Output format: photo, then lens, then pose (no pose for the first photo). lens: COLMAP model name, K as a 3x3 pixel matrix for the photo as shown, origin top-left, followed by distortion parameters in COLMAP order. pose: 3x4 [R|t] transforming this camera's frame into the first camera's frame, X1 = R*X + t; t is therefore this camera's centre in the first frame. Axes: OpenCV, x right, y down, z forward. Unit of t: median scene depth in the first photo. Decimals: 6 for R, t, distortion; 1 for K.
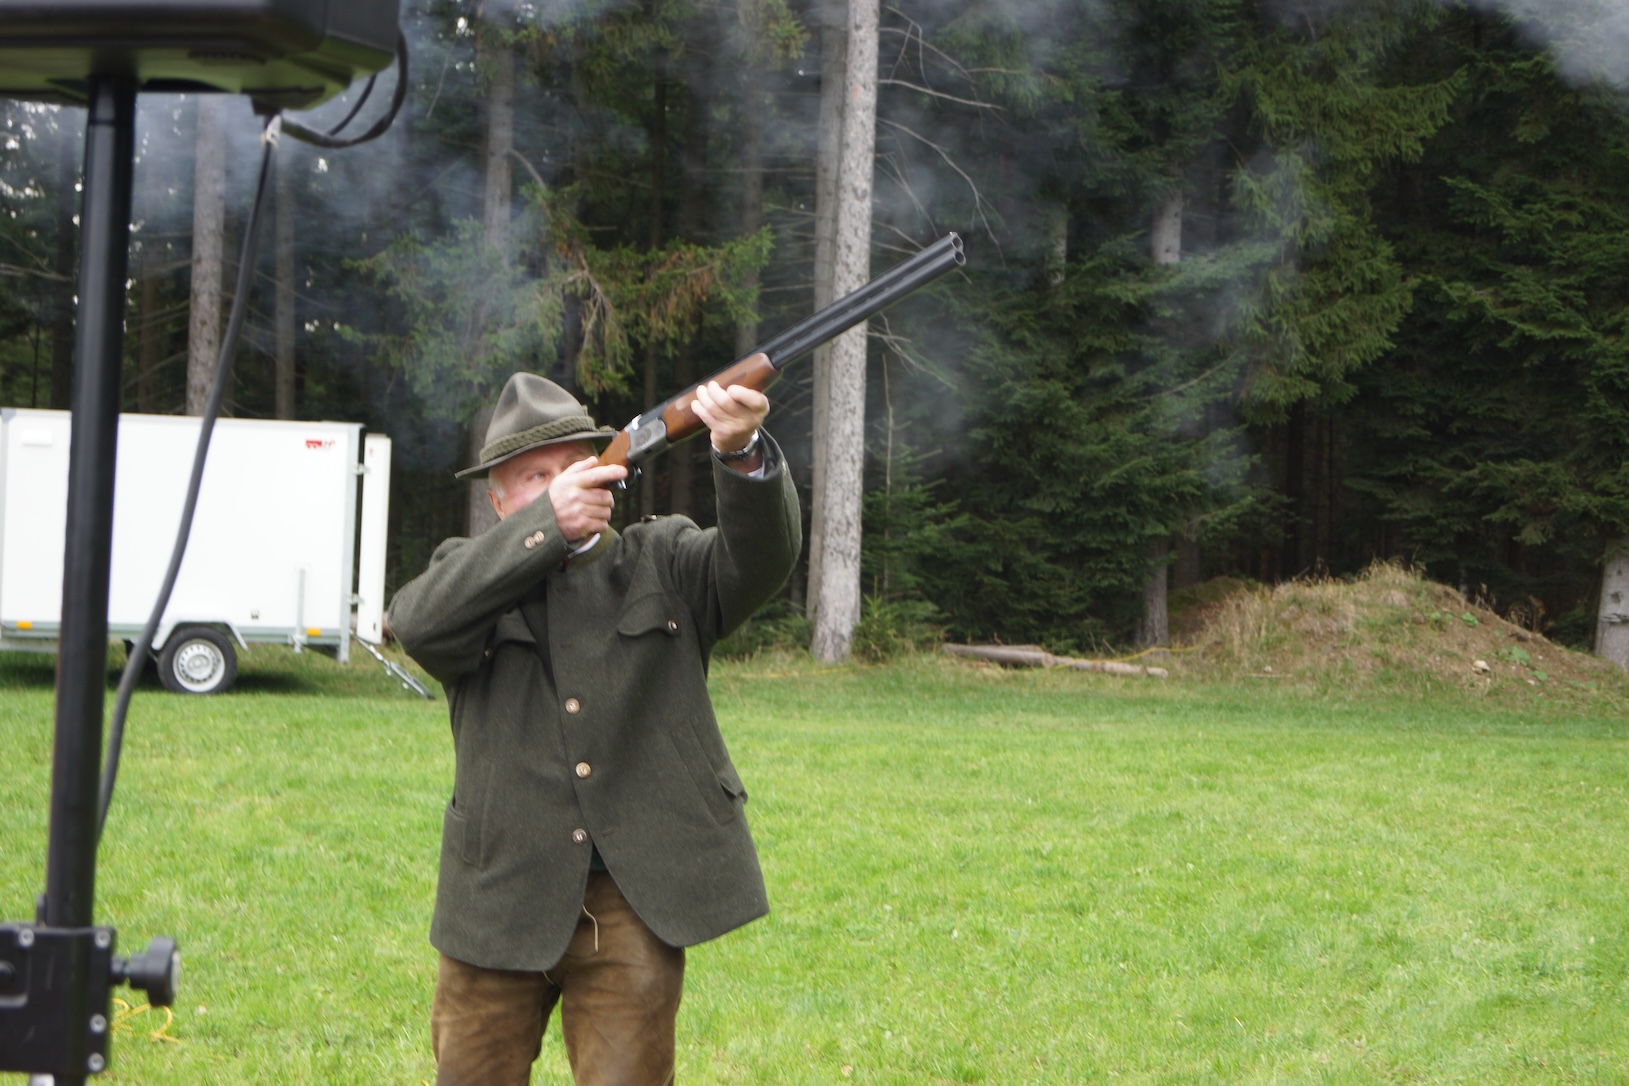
lens RADIAL K [[3106.5, 0, 814.5], [0, 3106.5, 543.0], [0, 0, 1]] dist [0.021402, 0.018092]
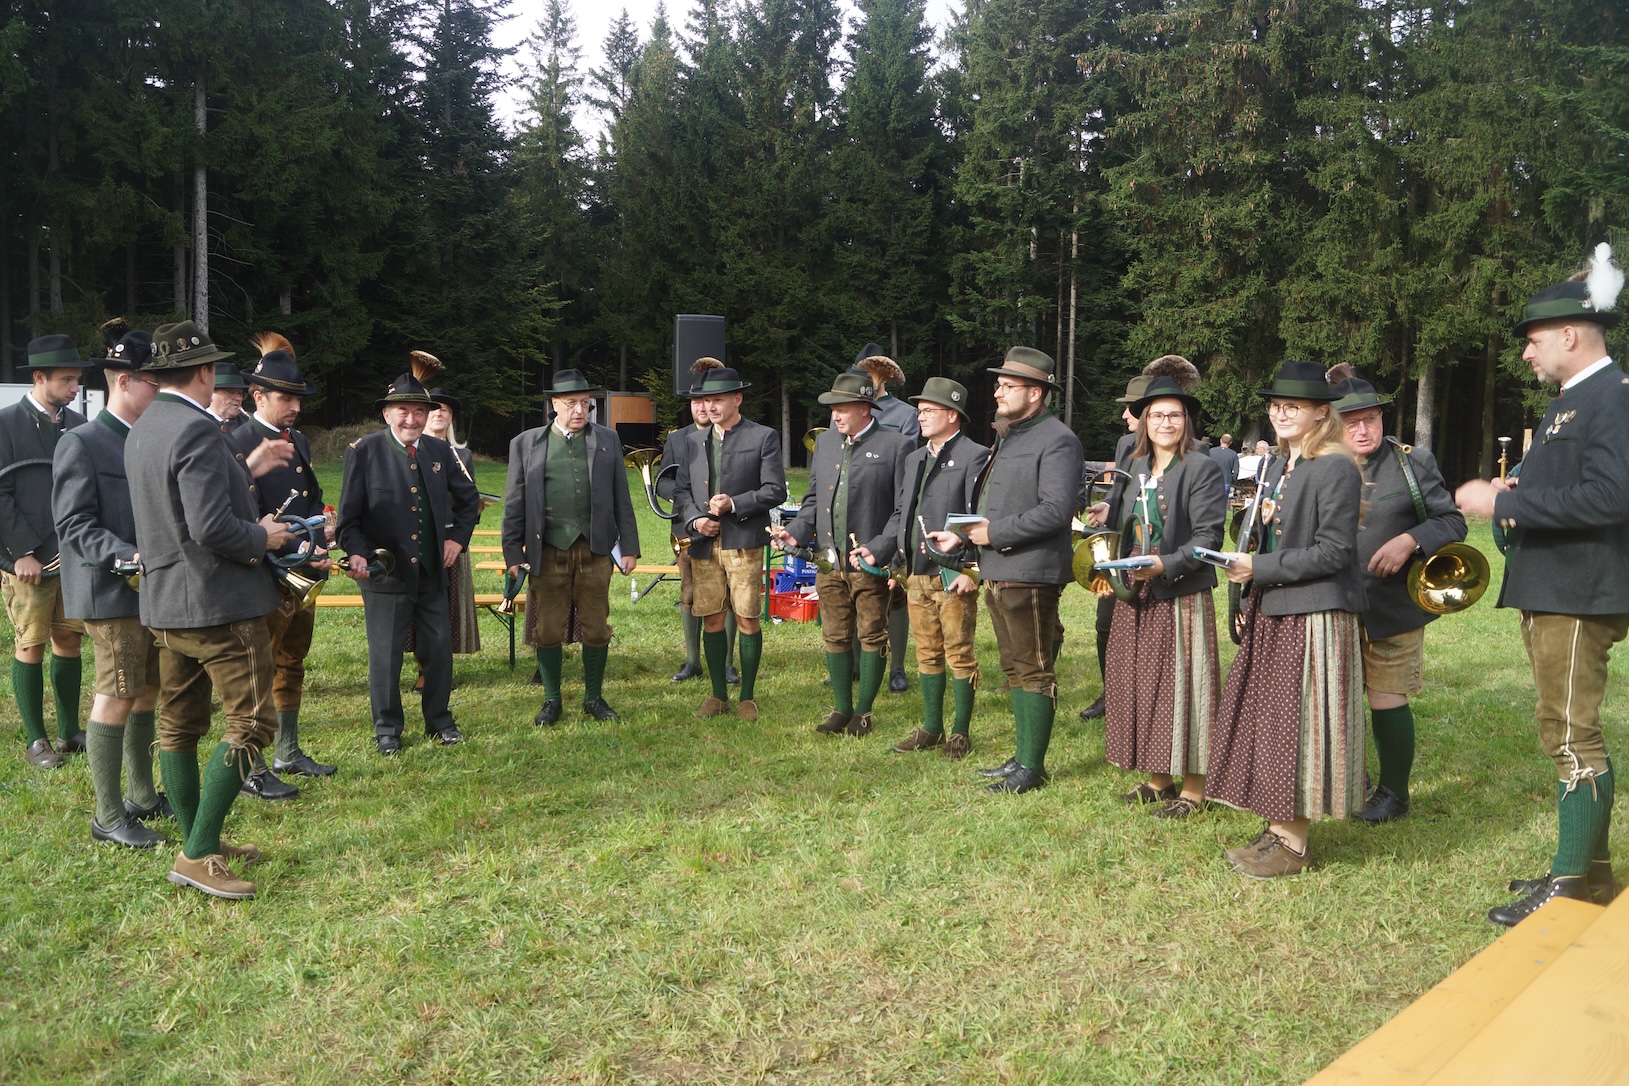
lens RADIAL K [[1273.8, 0, 800.8], [0, 1273.8, 539.1], [0, 0, 1]] dist [-0.086597, 0.020112]
pose [[0.815106, -0.083712, 0.573232, -0.208391], [0.020086, 0.992993, 0.116452, -0.013216], [-0.578964, -0.083406, 0.811076, -0.238215]]
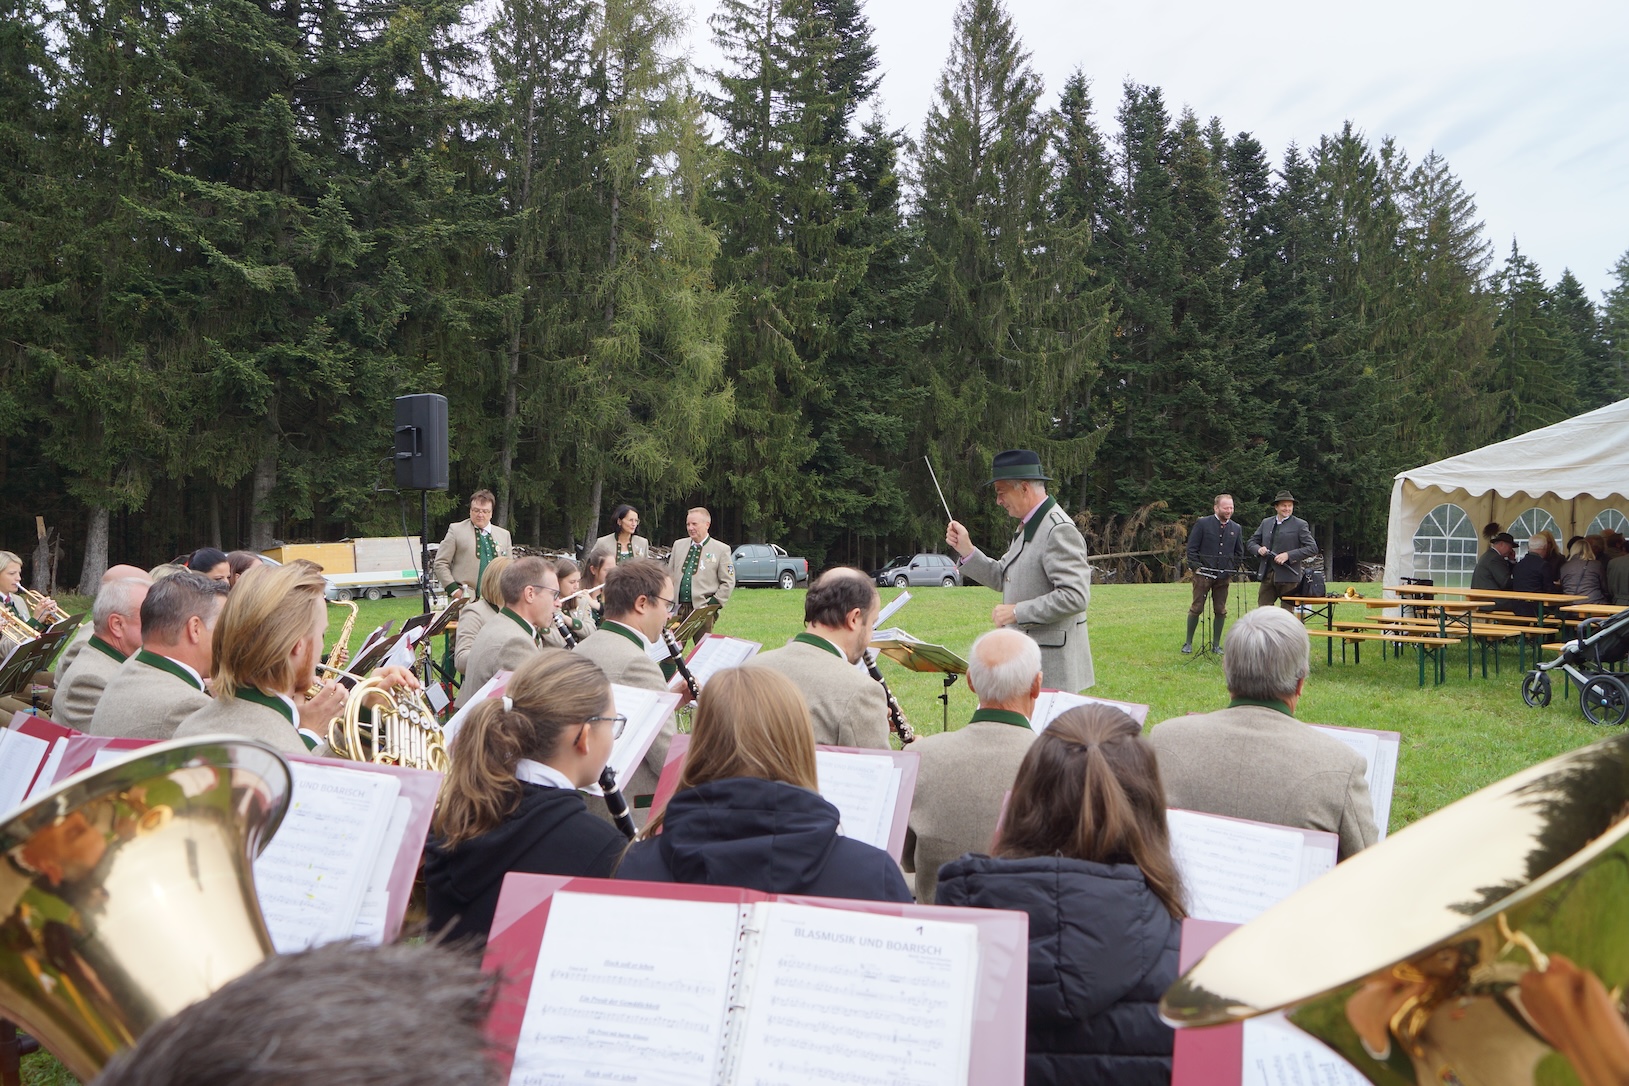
lens RADIAL K [[1271.5, 0, 800.2], [0, 1271.5, 539.5], [0, 0, 1]] dist [-0.085930, 0.018176]
pose [[-0.406828, -0.050342, 0.912117, -0.339537], [-0.024943, 0.998720, 0.043997, -0.014519], [-0.913164, -0.004852, -0.407563, 0.122978]]
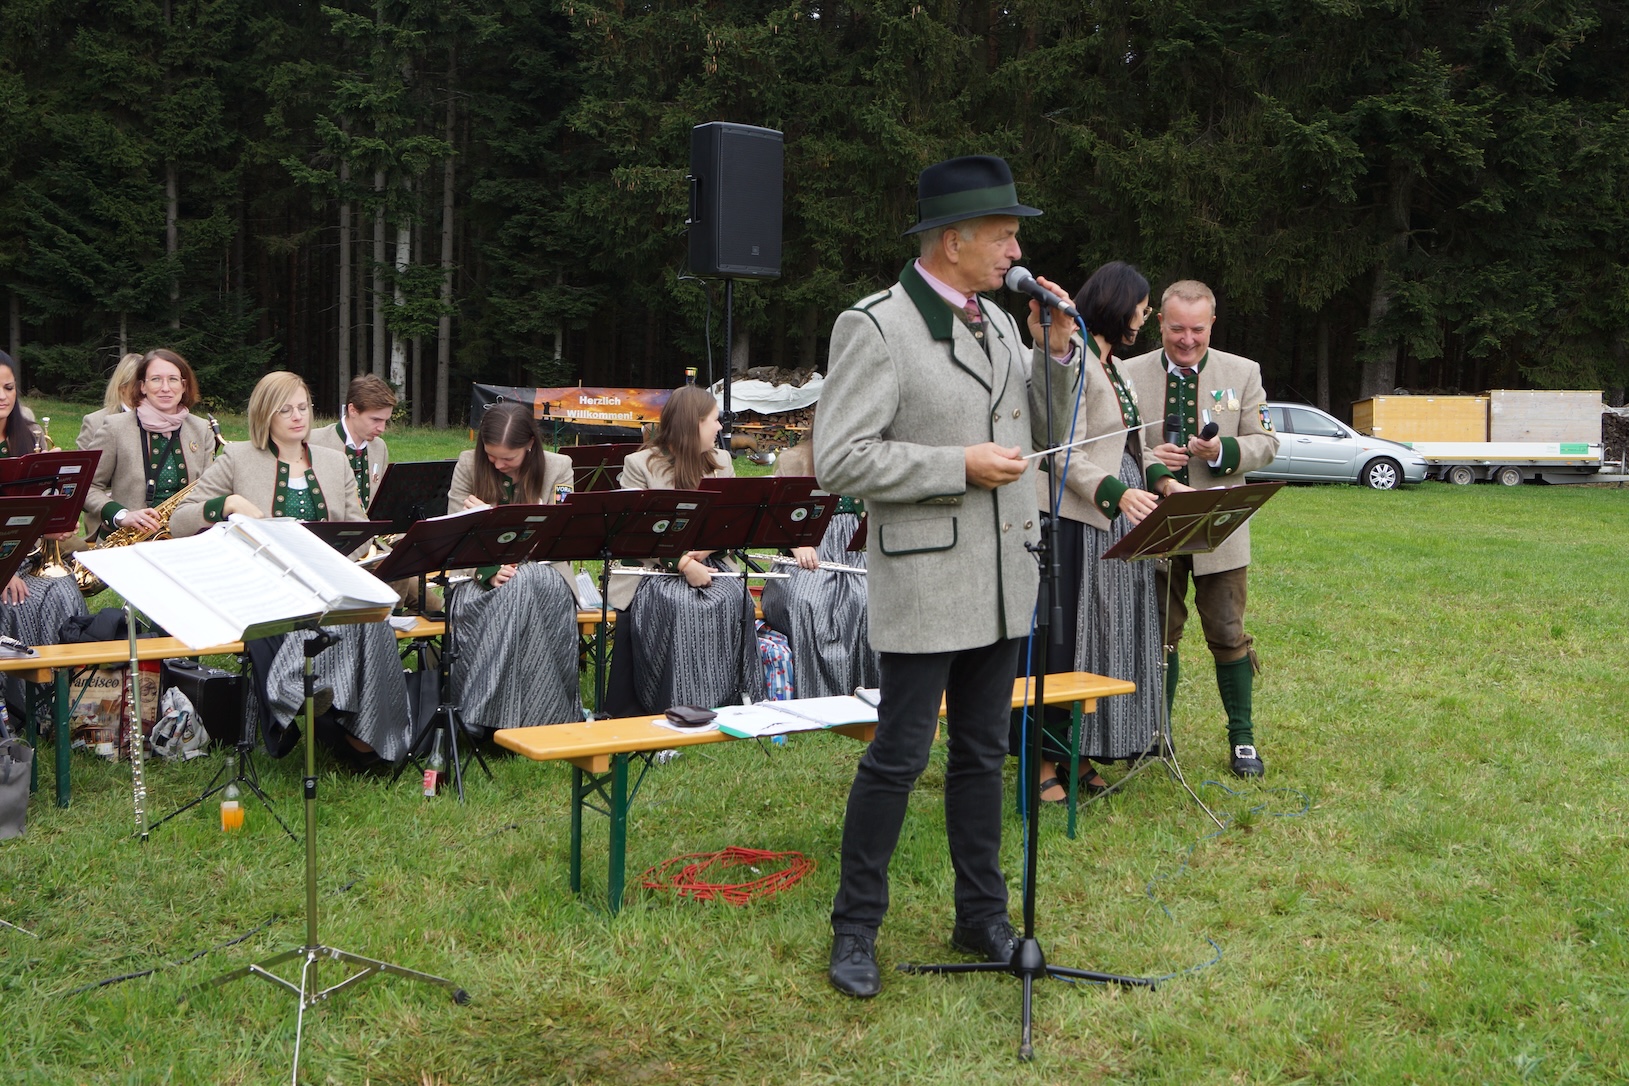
lens RADIAL K [[1808.9, 0, 798.9], [0, 1808.9, 543.9], [0, 0, 1]] dist [-0.053972, 0.009022]
pose [[0.418019, -0.123475, 0.900008, -0.274152], [-0.016302, 0.989541, 0.143330, -0.010456], [-0.908292, -0.074587, 0.411634, -0.048535]]
